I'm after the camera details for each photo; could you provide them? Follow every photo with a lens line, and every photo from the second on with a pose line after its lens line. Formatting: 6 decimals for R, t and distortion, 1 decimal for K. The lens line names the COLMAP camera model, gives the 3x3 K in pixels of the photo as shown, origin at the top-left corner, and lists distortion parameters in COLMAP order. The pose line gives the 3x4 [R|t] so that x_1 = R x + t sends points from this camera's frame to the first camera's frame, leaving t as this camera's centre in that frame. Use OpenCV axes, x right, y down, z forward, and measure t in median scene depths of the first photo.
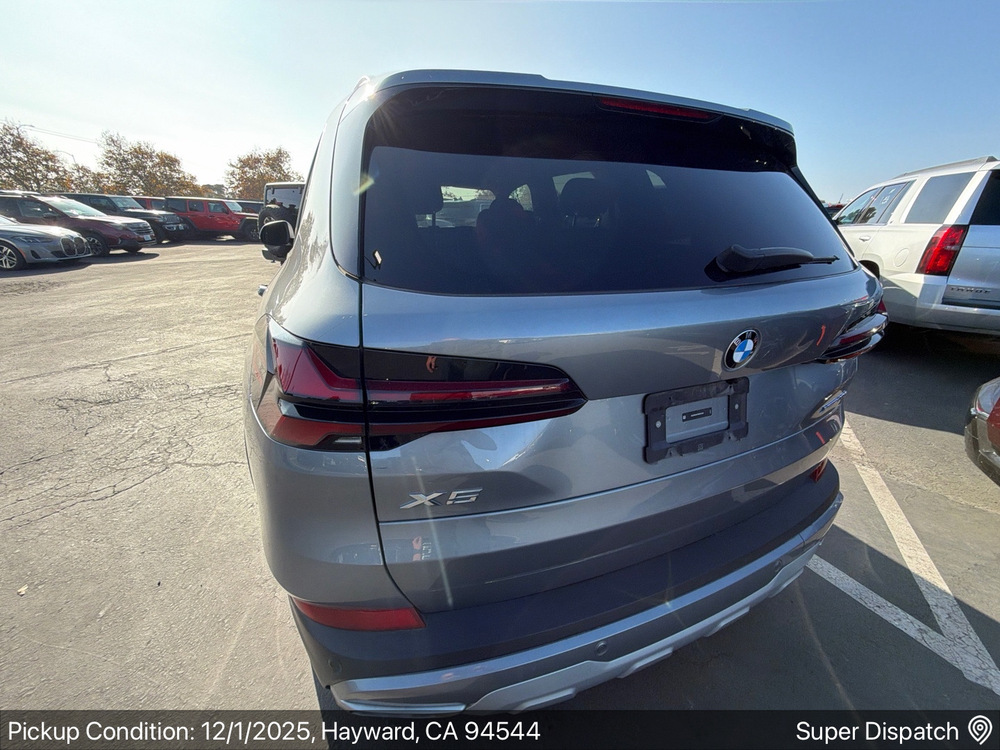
lens RADIAL K [[423.1, 0, 500.0], [0, 423.1, 375.0], [0, 0, 1]] dist [0.001845, 0.000110]
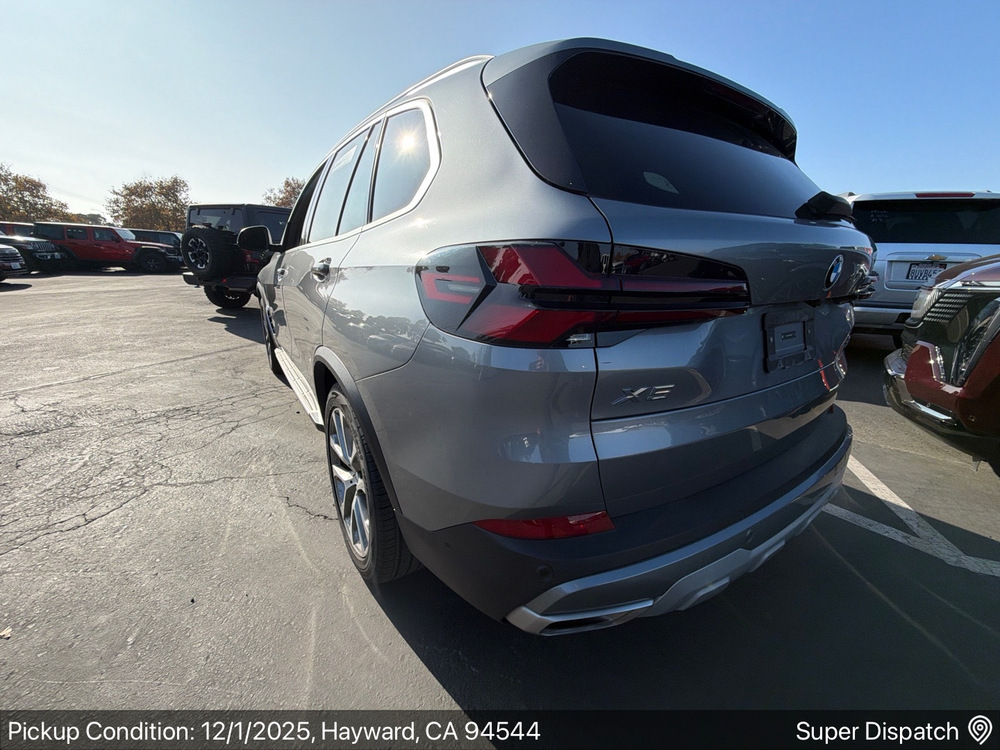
lens RADIAL K [[423.1, 0, 500.0], [0, 423.1, 375.0], [0, 0, 1]] dist [0.001845, 0.000110]
pose [[0.979159, -0.047166, 0.197541, -0.143192], [0.063759, 0.994873, -0.078499, 0.059538], [-0.192826, 0.089458, 0.977147, -0.006150]]
